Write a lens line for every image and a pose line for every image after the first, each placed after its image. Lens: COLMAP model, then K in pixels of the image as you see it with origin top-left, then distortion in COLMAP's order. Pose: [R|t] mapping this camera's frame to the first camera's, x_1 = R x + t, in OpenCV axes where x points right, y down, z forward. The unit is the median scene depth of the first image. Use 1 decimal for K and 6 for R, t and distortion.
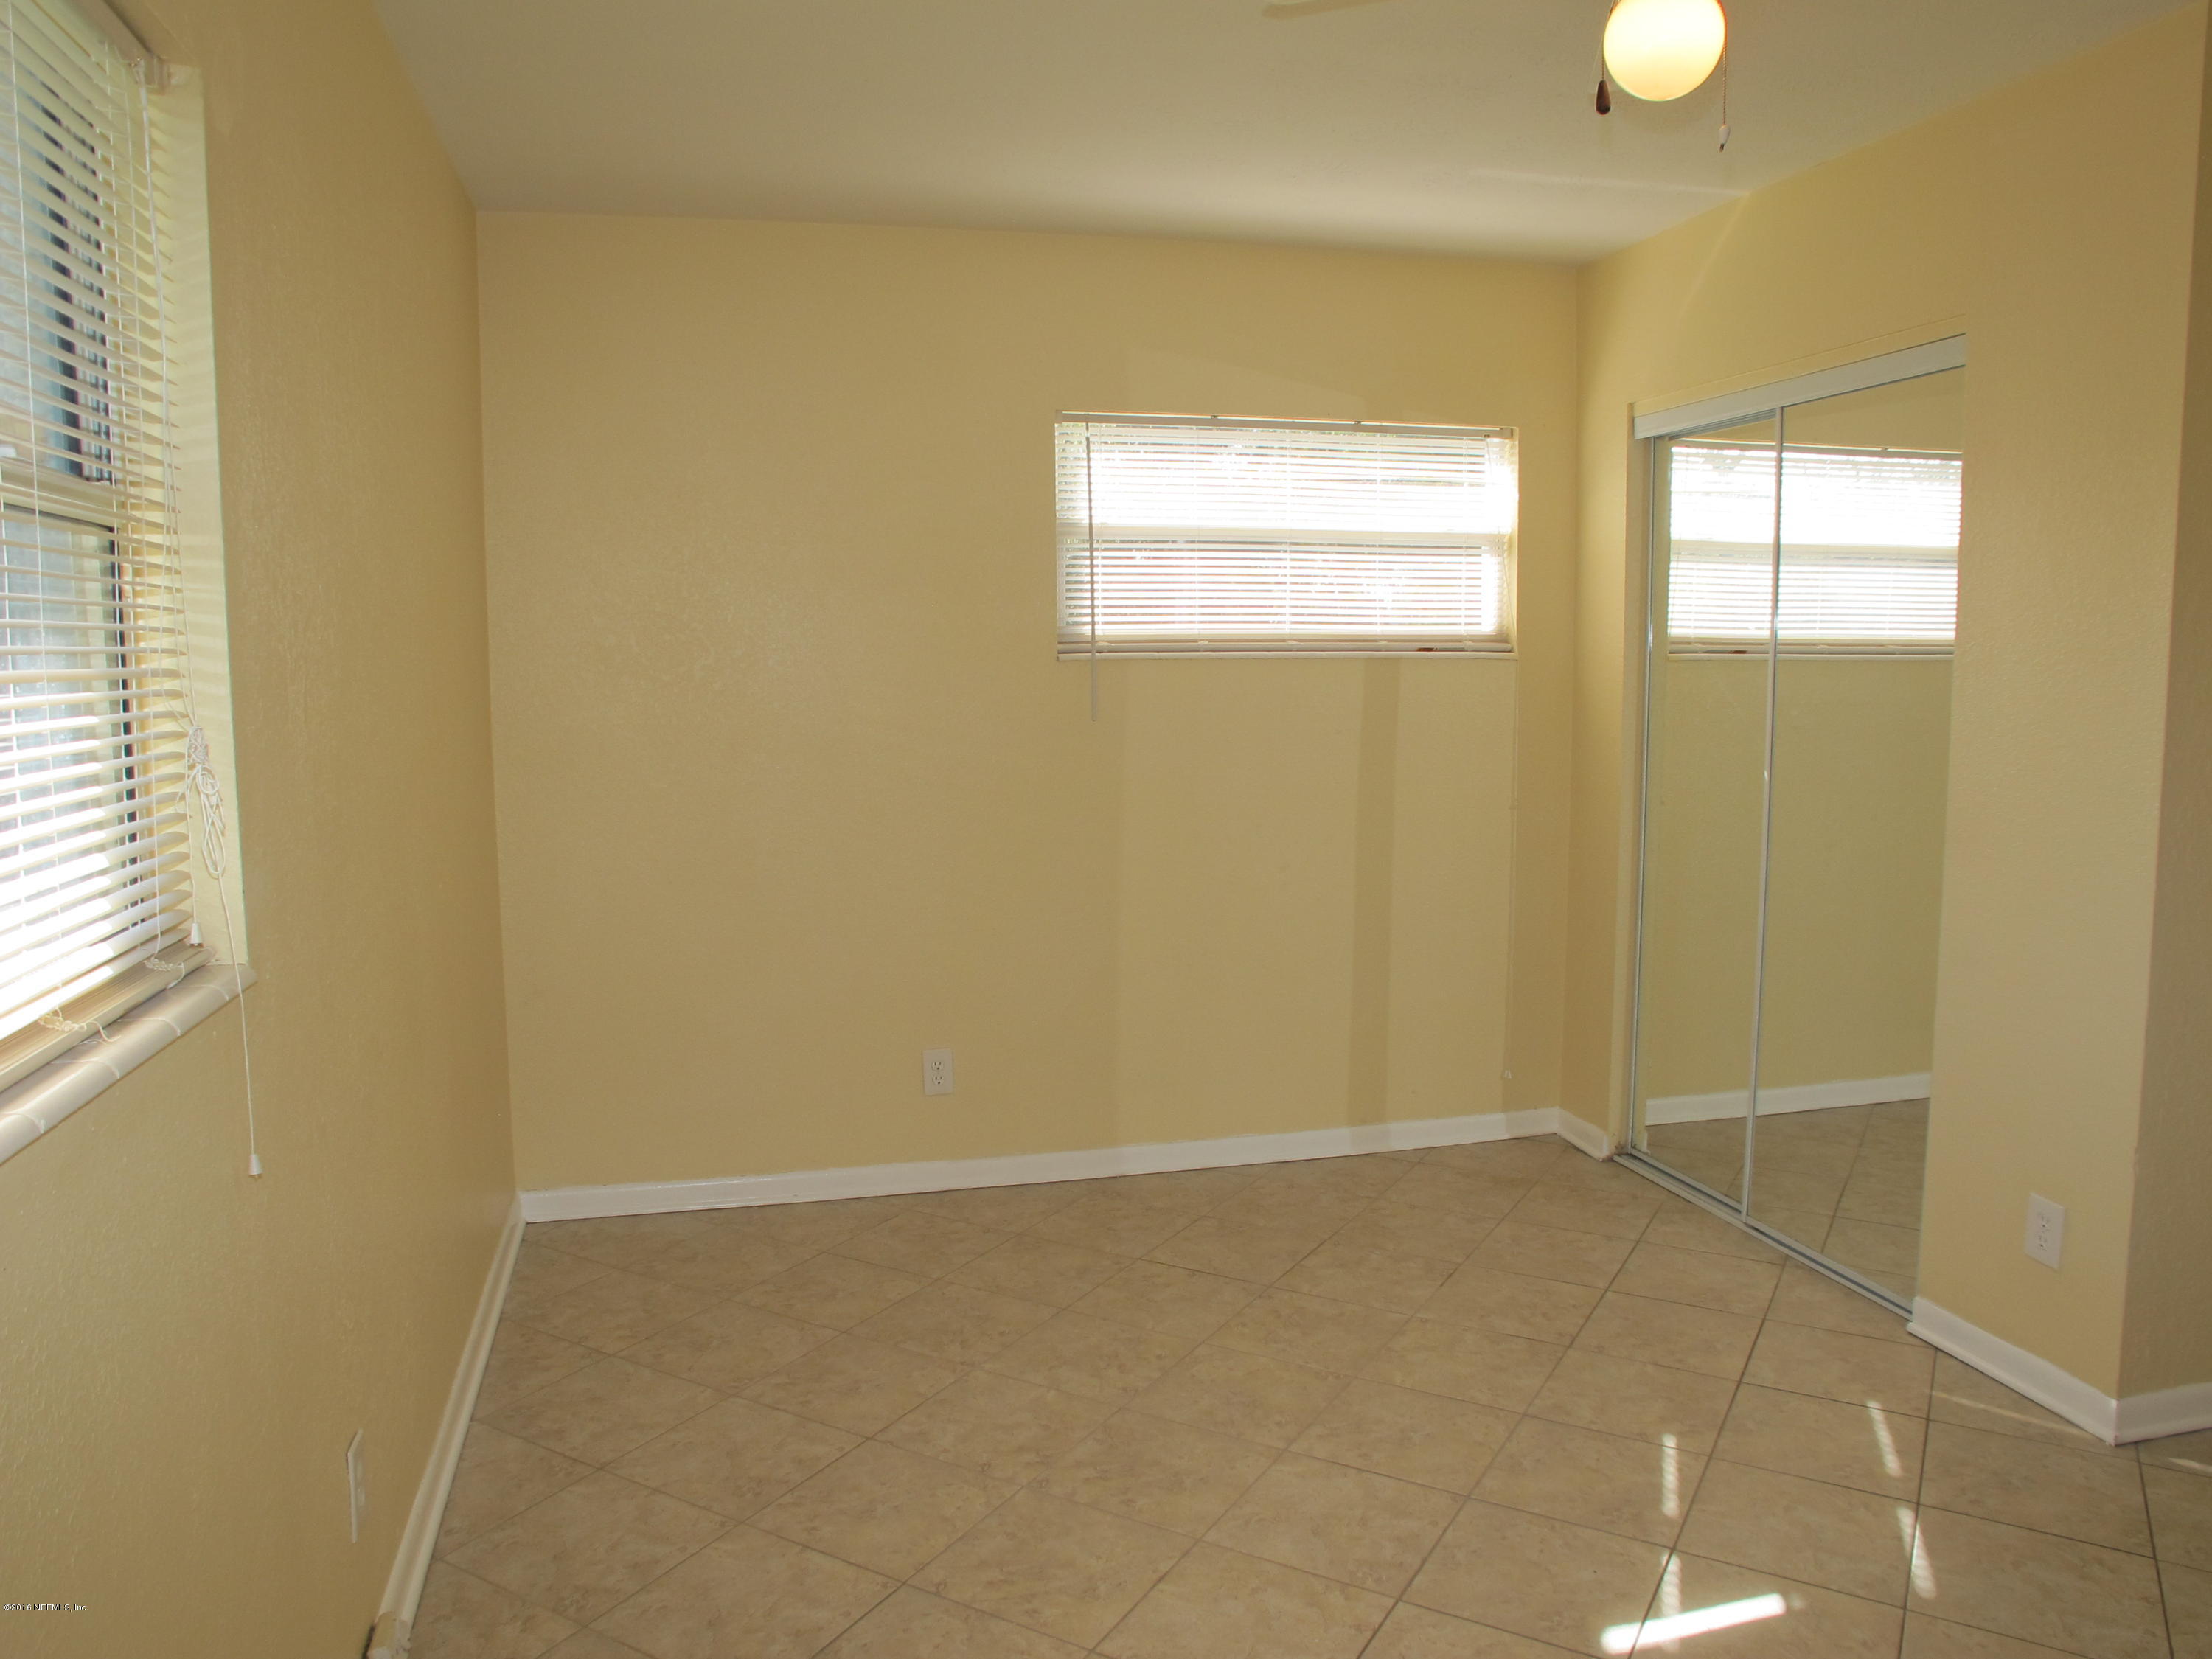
lens RADIAL K [[1607.4, 0, 1083.8], [0, 1607.4, 828.5], [0, 0, 1]] dist [-0.127593, 0.092483]
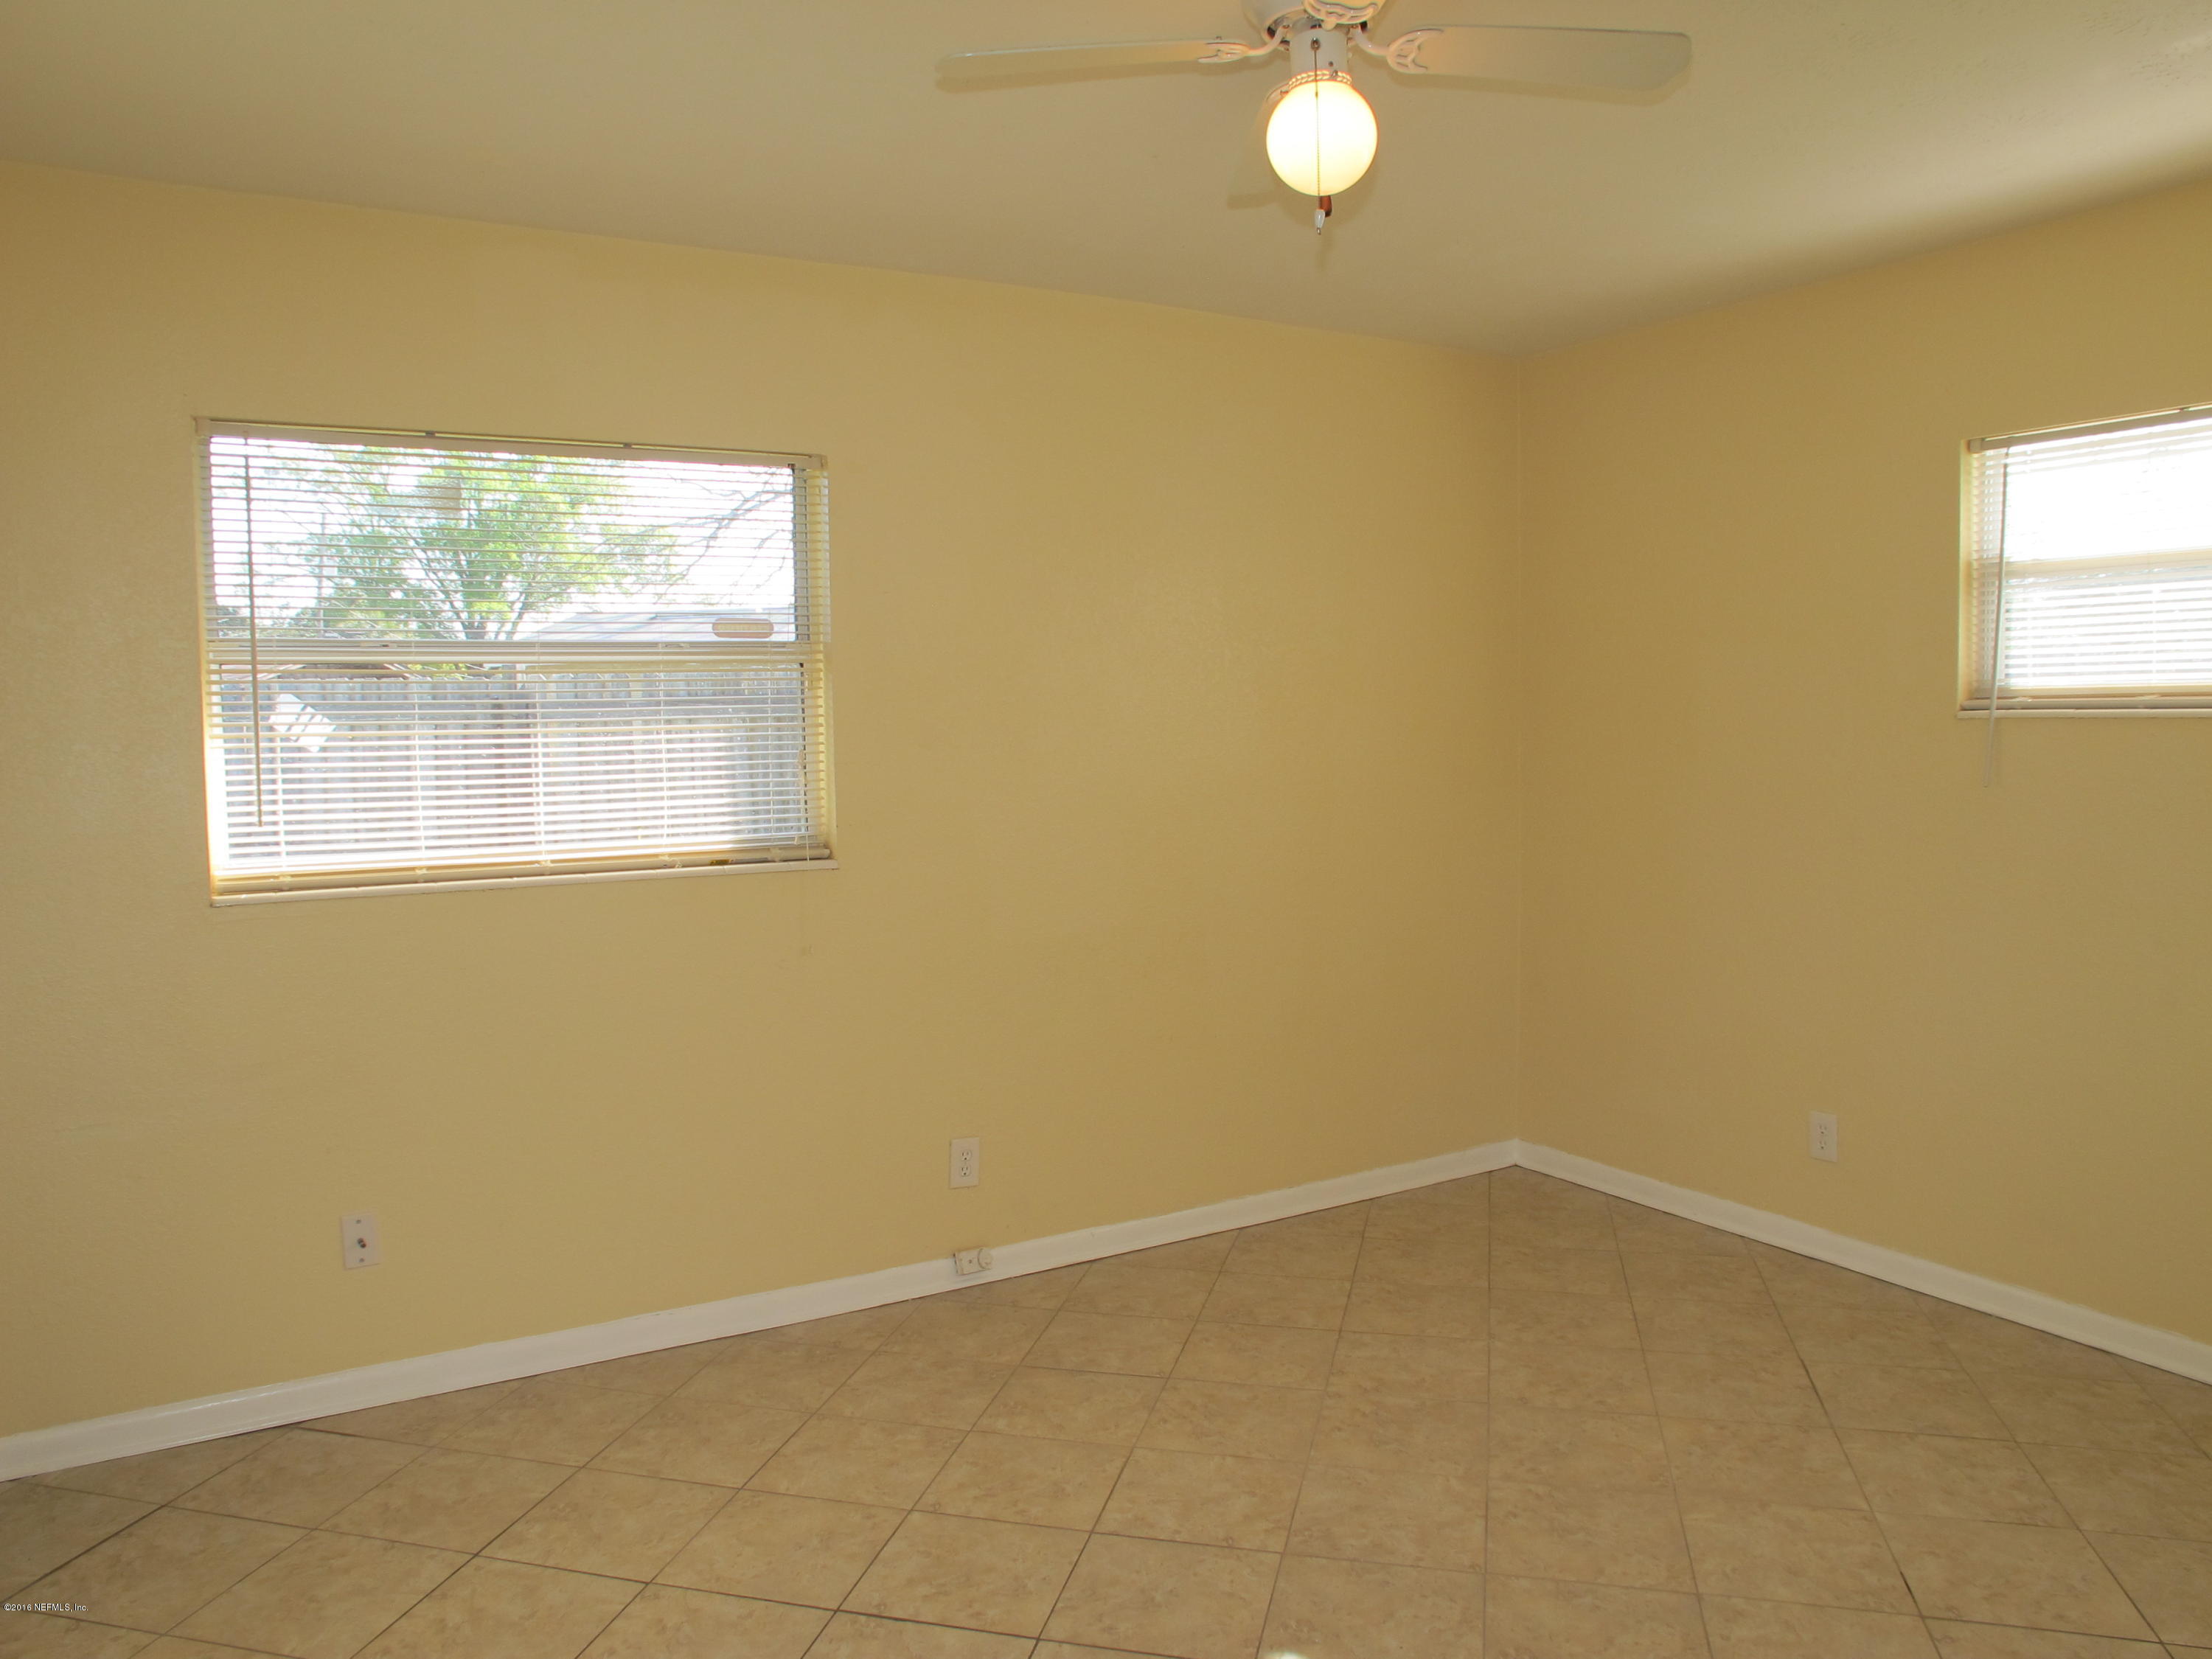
lens RADIAL K [[1607.4, 0, 1100.4], [0, 1607.4, 850.6], [0, 0, 1]] dist [-0.127593, 0.092483]
pose [[0.282848, 0.084064, -0.955474, 0.869071], [-0.096225, 0.993613, 0.058934, -0.044891], [0.954326, 0.075271, 0.289130, 0.369877]]
